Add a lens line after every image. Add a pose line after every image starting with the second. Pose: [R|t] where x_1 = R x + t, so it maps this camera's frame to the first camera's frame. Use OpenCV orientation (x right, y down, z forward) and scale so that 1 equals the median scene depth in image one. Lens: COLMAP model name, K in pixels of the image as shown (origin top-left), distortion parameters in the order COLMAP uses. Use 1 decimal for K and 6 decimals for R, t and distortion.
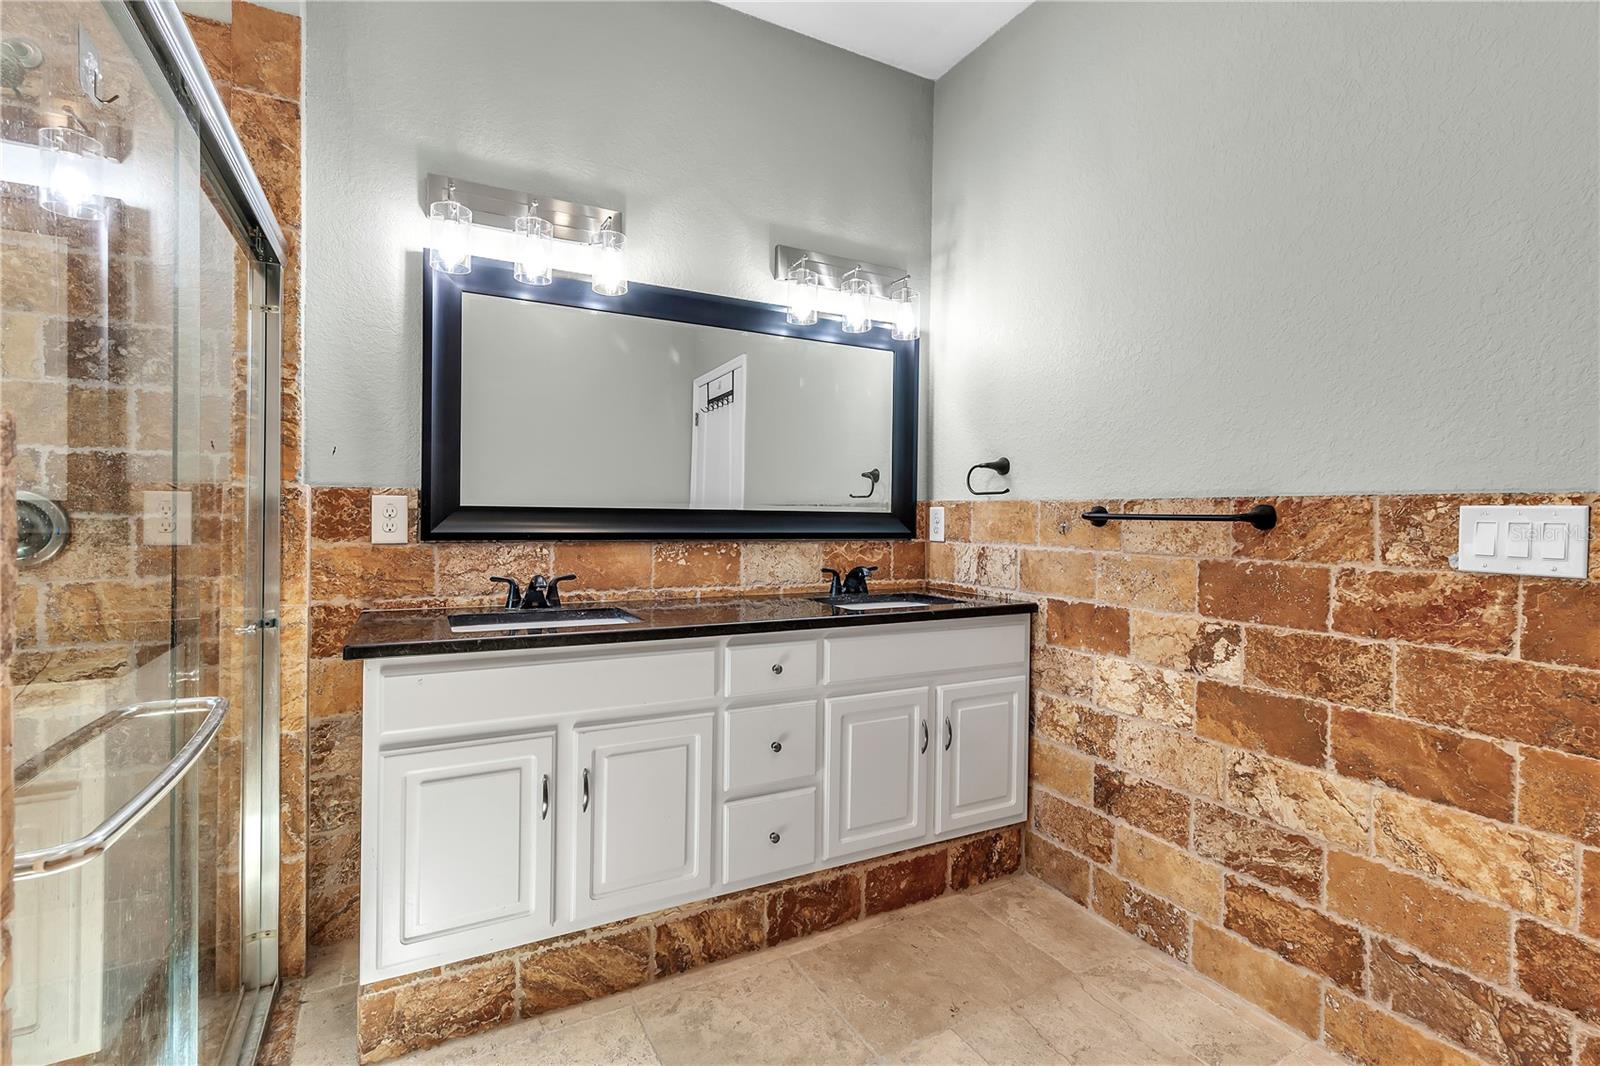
lens RADIAL K [[732.6, 0, 799.6], [0, 732.6, 520.1], [0, 0, 1]] dist [0.001517, 0.000253]
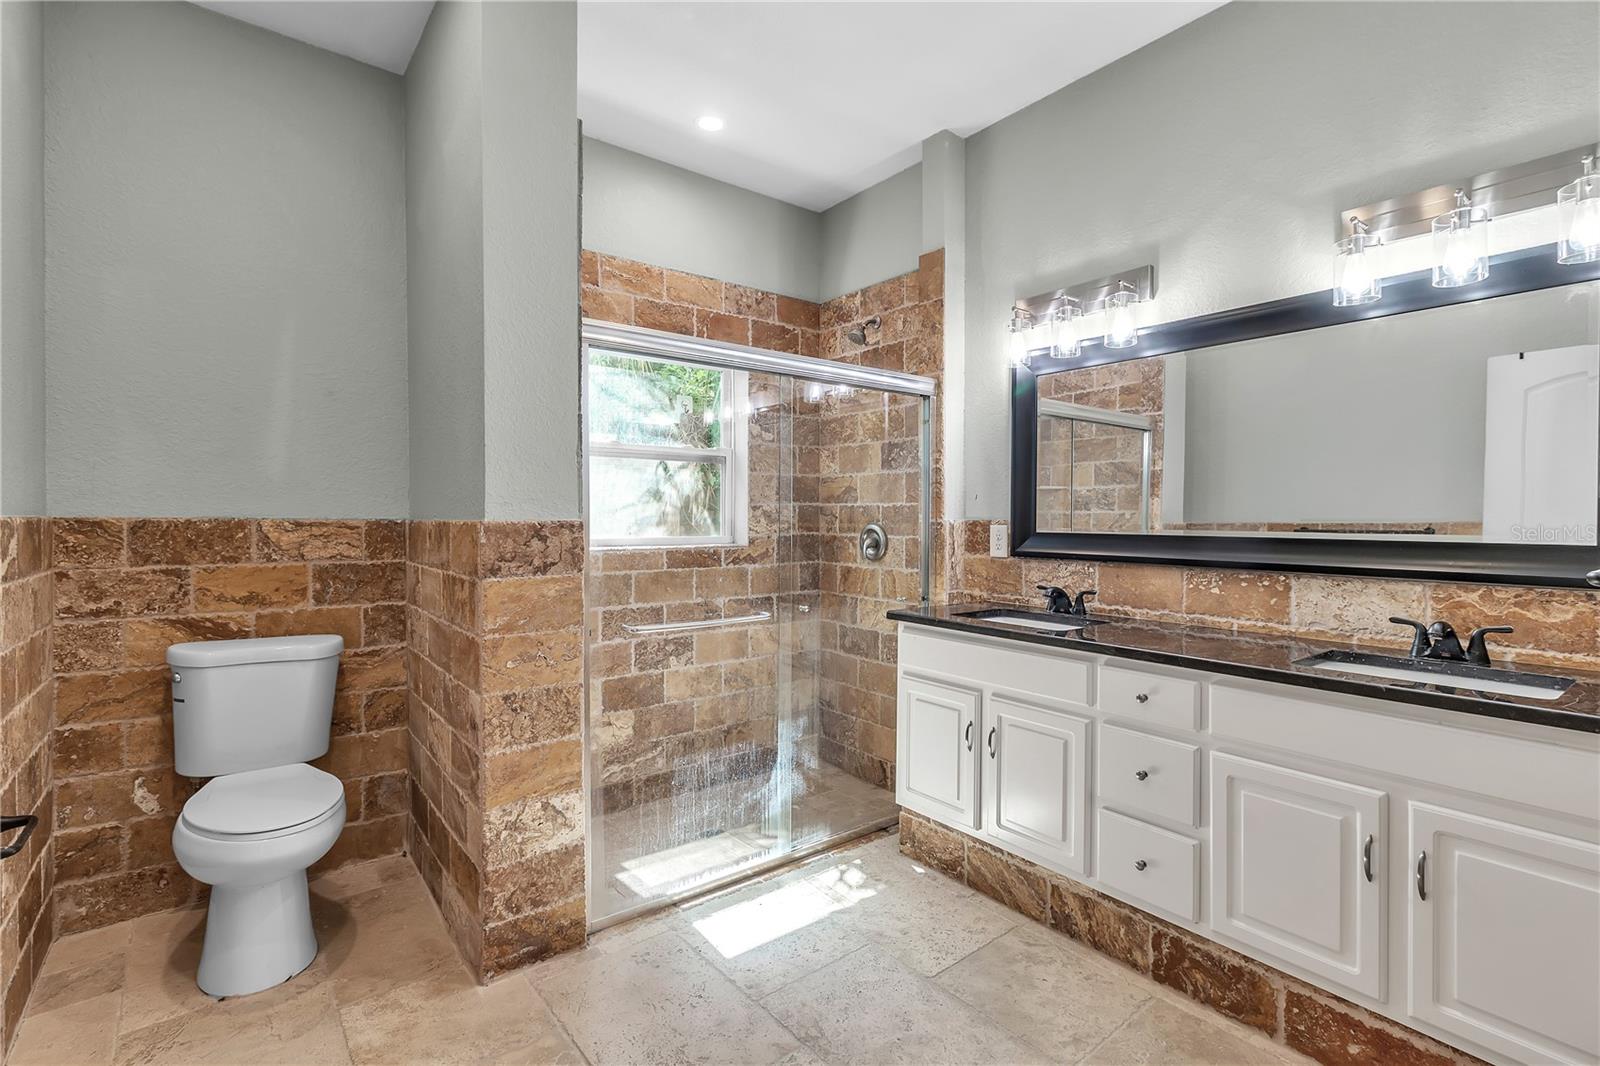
lens RADIAL K [[732.6, 0, 799.6], [0, 732.6, 520.1], [0, 0, 1]] dist [0.001517, 0.000253]
pose [[0.171385, -0.006843, -0.985180, 0.825745], [-0.010356, 0.999908, -0.008747, -0.025956], [0.985150, 0.011702, 0.171298, 0.335308]]
